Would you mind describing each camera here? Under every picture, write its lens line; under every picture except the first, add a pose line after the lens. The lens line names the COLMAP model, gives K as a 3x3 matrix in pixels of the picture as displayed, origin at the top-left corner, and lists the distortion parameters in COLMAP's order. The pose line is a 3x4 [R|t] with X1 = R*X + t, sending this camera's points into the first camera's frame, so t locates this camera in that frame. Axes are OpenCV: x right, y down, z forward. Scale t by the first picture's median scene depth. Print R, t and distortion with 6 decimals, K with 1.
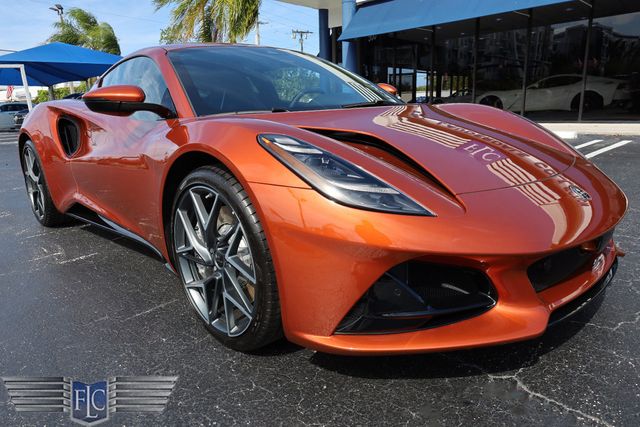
lens RADIAL K [[448.1, 0, 321.8], [0, 448.1, 212.3], [0, 0, 1]] dist [0.004969, 0.001591]
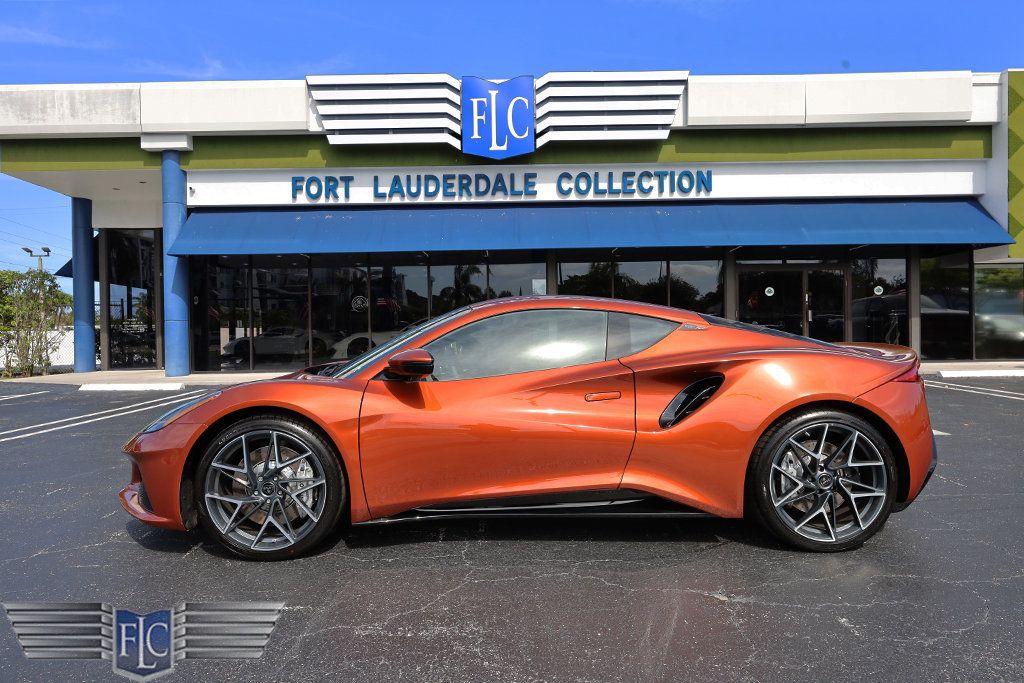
lens RADIAL K [[658.1, 0, 517.9], [0, 658.1, 346.8], [0, 0, 1]] dist [0.002360, 0.005768]
pose [[0.695379, 0.005494, 0.718623, -0.370130], [0.160833, 0.973417, -0.163073, -0.004487], [-0.700415, 0.228976, 0.676009, -0.001356]]
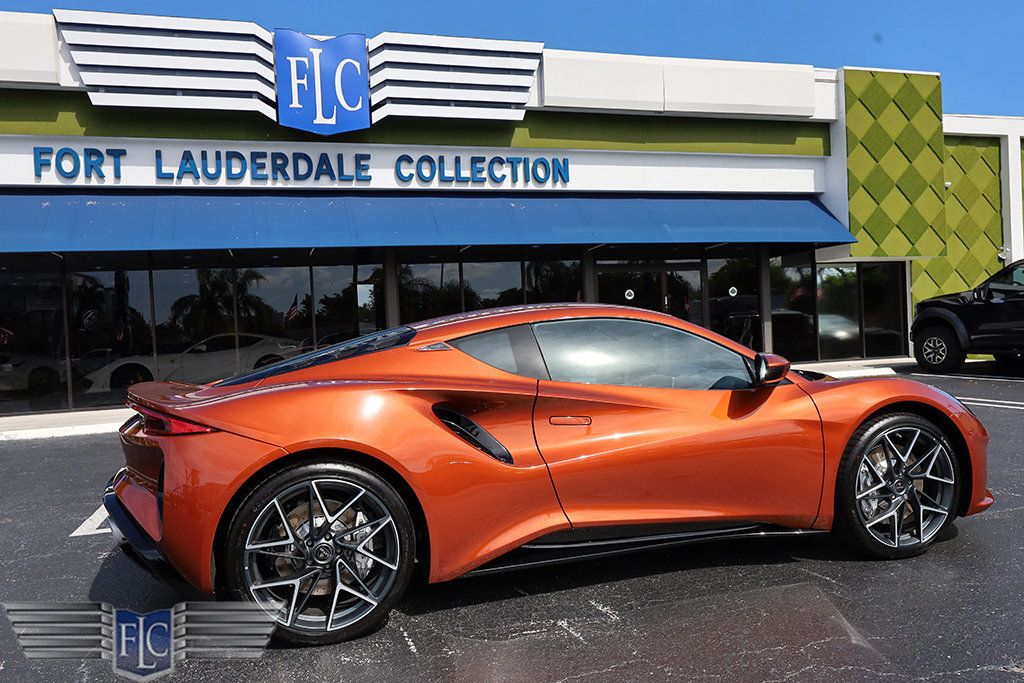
lens RADIAL K [[755.4, 0, 485.5], [0, 755.4, 362.8], [0, 0, 1]] dist [-0.000630, 0.005859]
pose [[0.465388, -0.018190, 0.884920, -0.411031], [0.239823, 0.964980, -0.106290, -0.043783], [-0.851997, 0.261690, 0.453453, 0.144954]]
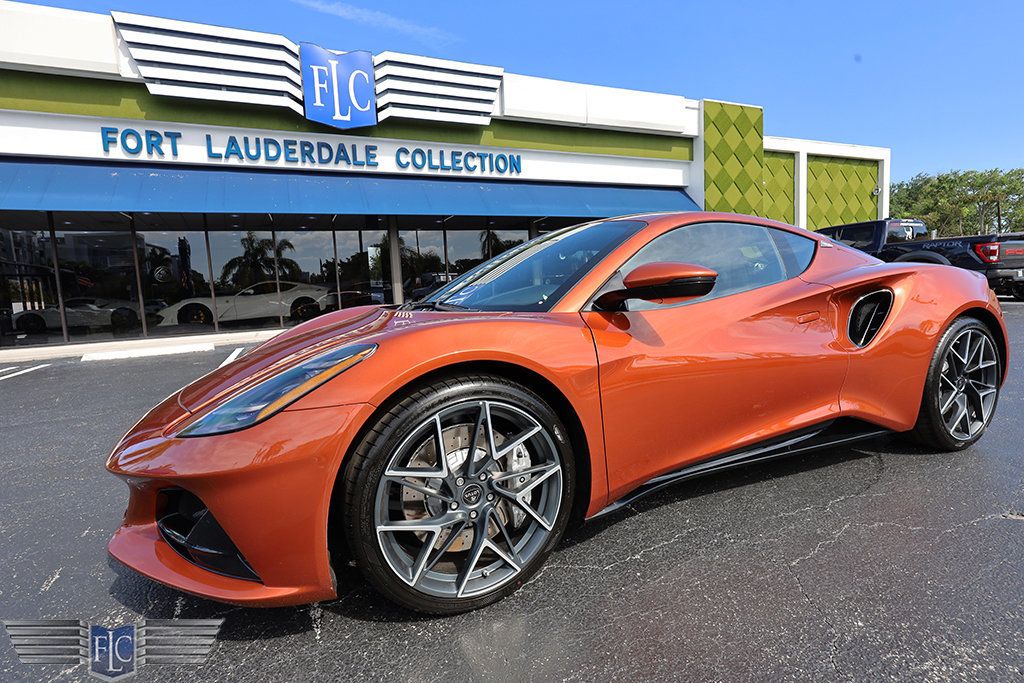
lens RADIAL K [[494.9, 0, 514.4], [0, 494.9, 341.0], [0, 0, 1]] dist [0.002757, -0.000234]
pose [[0.344266, -0.083586, 0.935144, -0.355463], [0.258471, 0.965979, -0.008812, -0.044647], [-0.902593, 0.244741, 0.354158, 0.218104]]
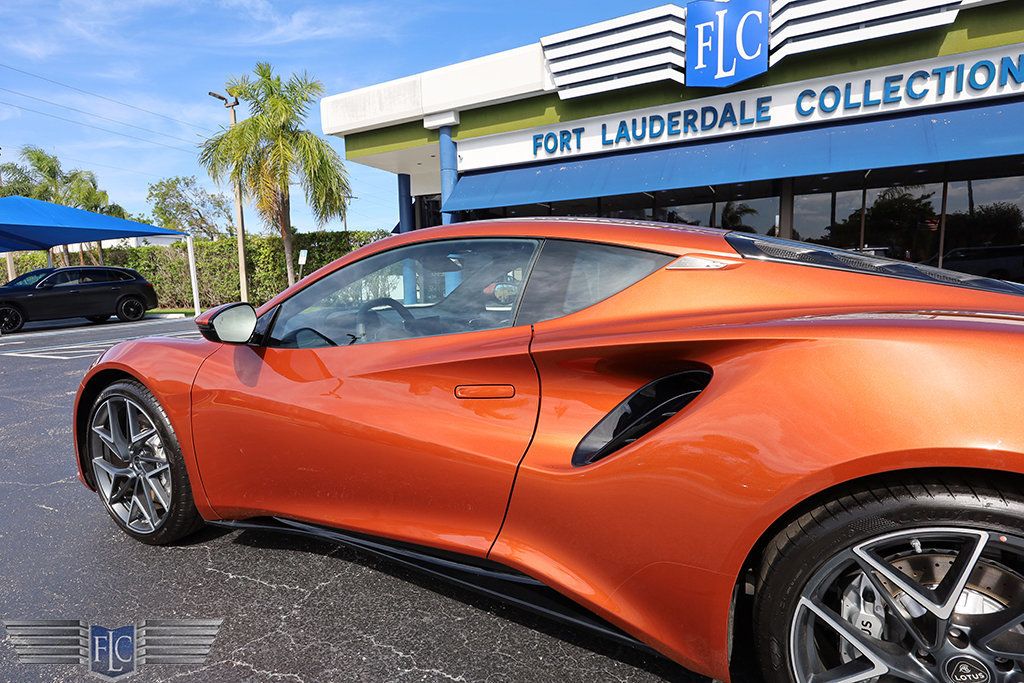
lens RADIAL K [[533.3, 0, 515.8], [0, 533.3, 341.4], [0, 0, 1]] dist [-0.001768, 0.002490]
pose [[0.954714, -0.028055, 0.296199, -0.159919], [0.064370, 0.991443, -0.113570, -0.021849], [-0.290478, 0.127493, 0.948350, 0.045438]]
